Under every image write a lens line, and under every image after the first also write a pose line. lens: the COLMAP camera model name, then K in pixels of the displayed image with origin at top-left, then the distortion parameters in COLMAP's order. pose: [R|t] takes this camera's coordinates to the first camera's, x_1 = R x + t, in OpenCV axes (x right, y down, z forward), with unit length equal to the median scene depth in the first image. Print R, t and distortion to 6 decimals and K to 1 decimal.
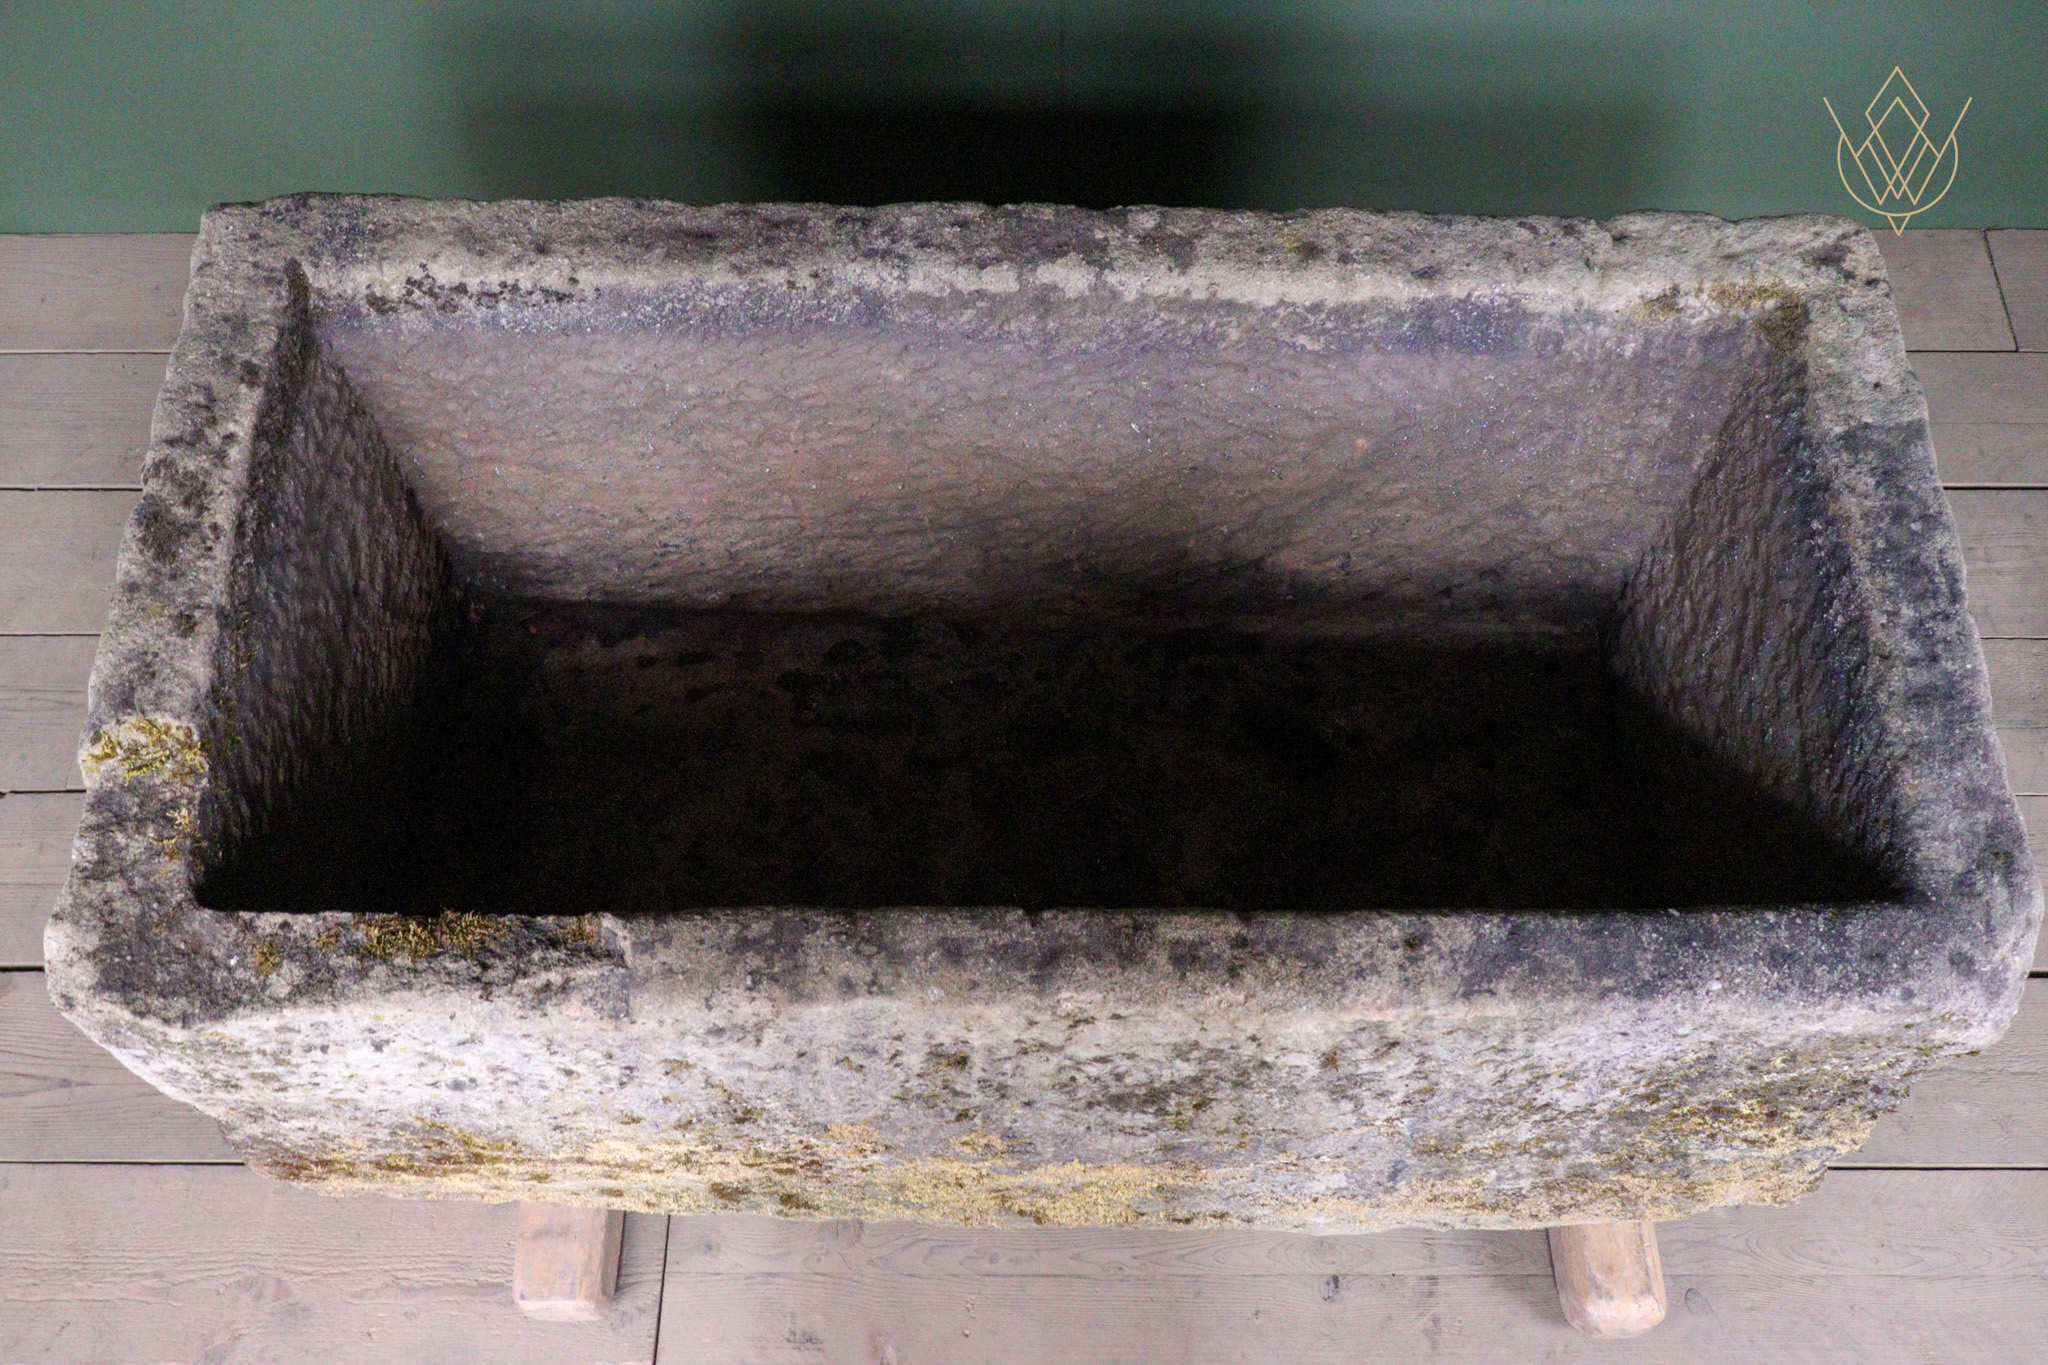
lens RADIAL K [[1882.0, 0, 1022.8], [0, 1882.0, 694.5], [0, 0, 1]] dist [-0.008047, 0.000000]
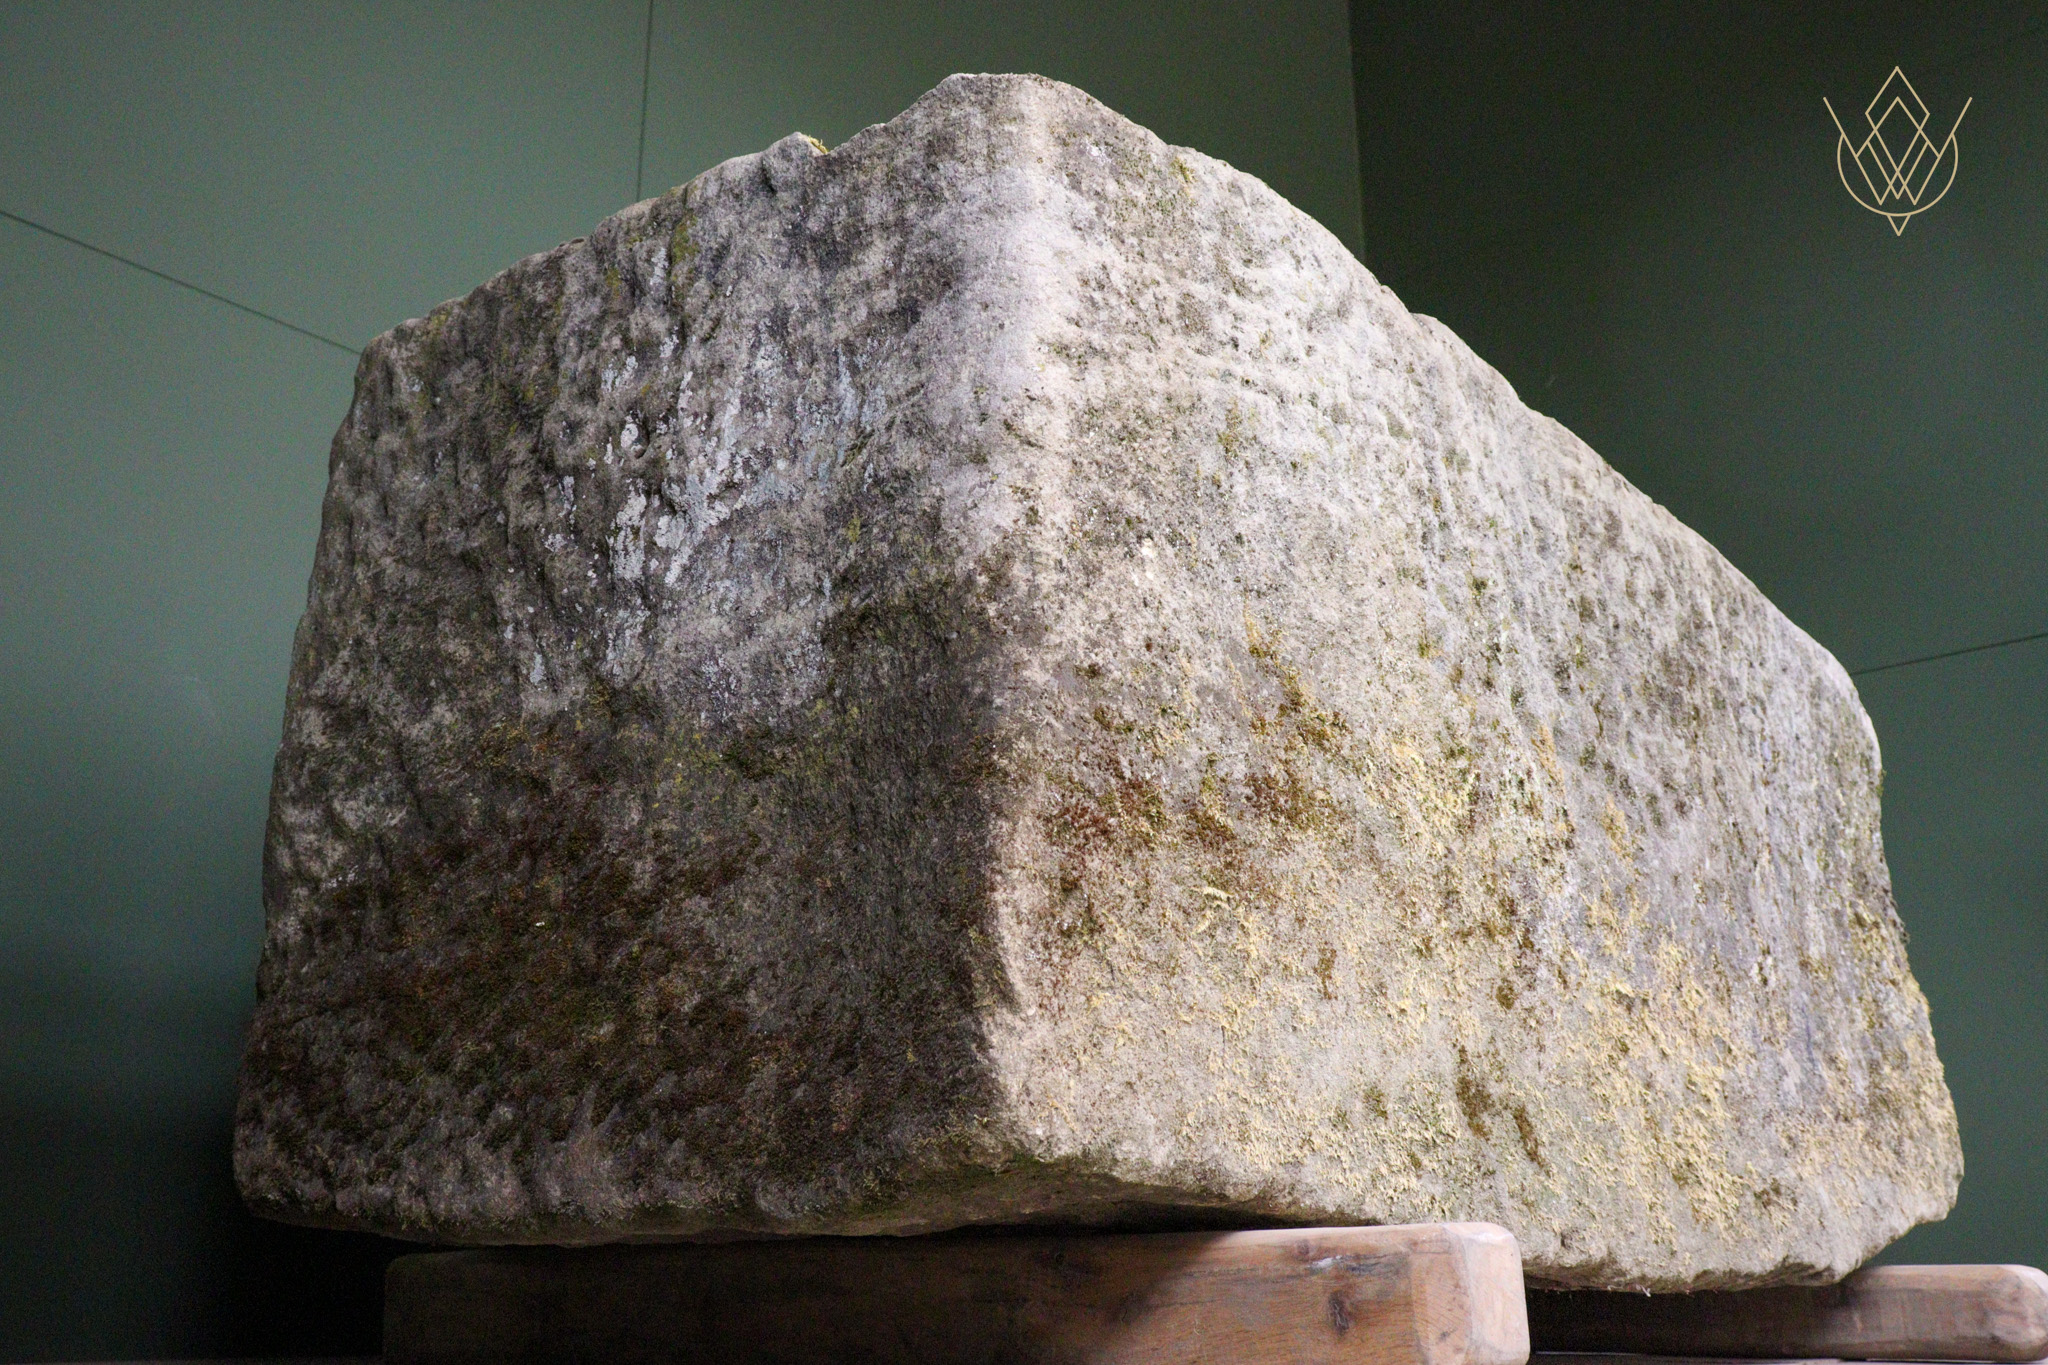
lens RADIAL K [[1882.0, 0, 1026.5], [0, 1882.0, 683.2], [0, 0, 1]] dist [-0.008047, 0.000000]
pose [[0.646352, 0.246158, 0.722244, -0.863298], [0.672303, 0.263953, -0.691620, 0.650537], [-0.360886, 0.932596, 0.005114, 1.048293]]
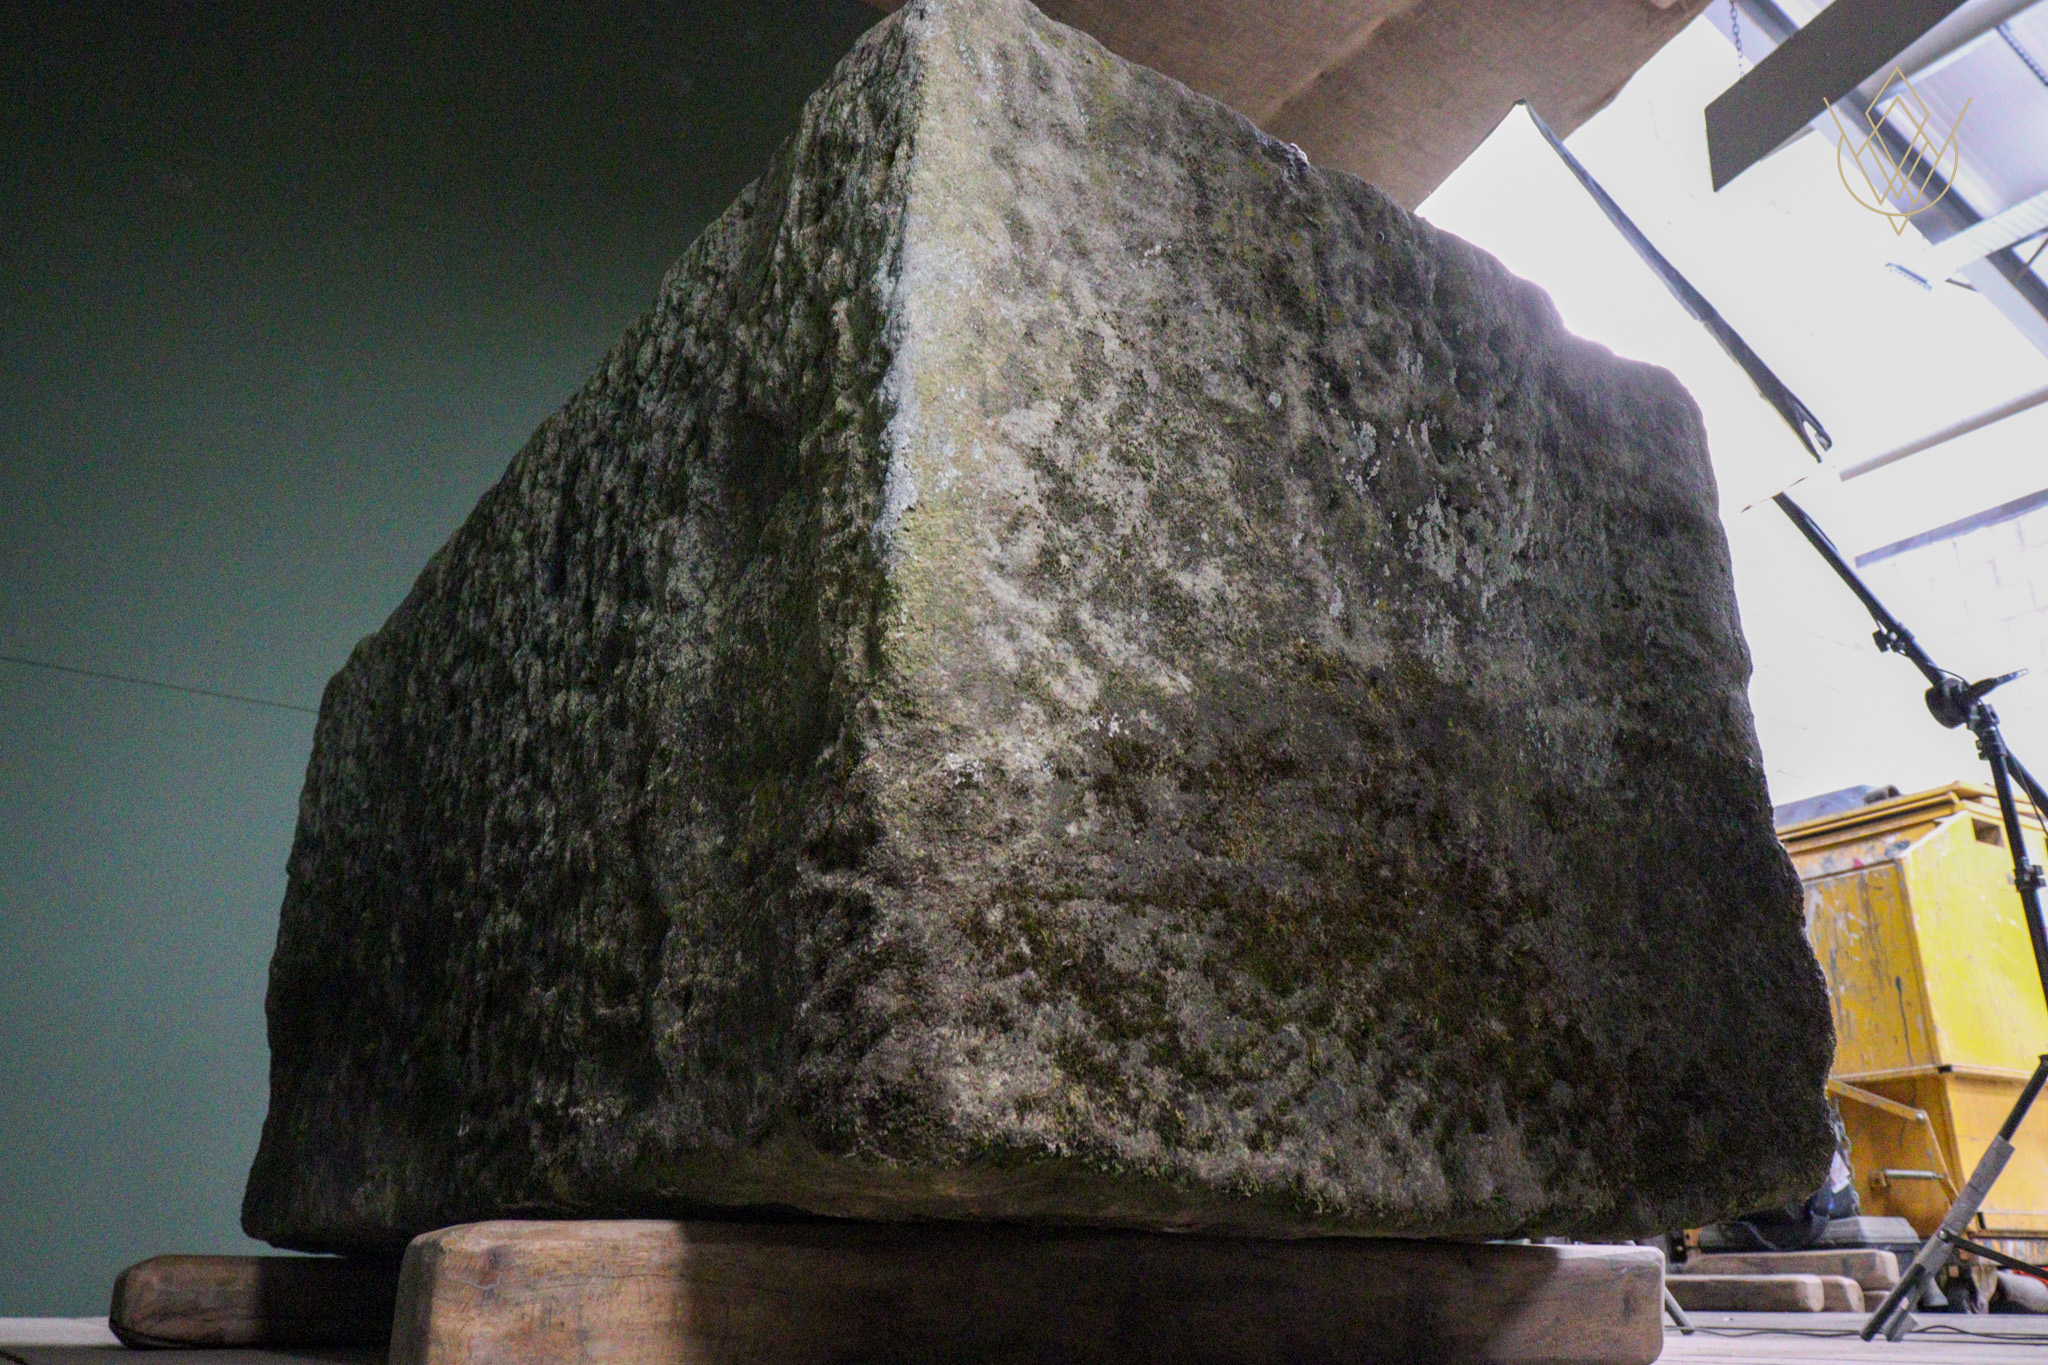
lens RADIAL K [[1710.4, 0, 1034.9], [0, 1710.4, 691.2], [0, 0, 1]] dist [-0.002970, 0.000434]
pose [[-0.572352, 0.283336, 0.769502, -0.857445], [0.728052, 0.607361, 0.317888, -0.277493], [-0.377296, 0.742182, -0.553908, 1.537940]]
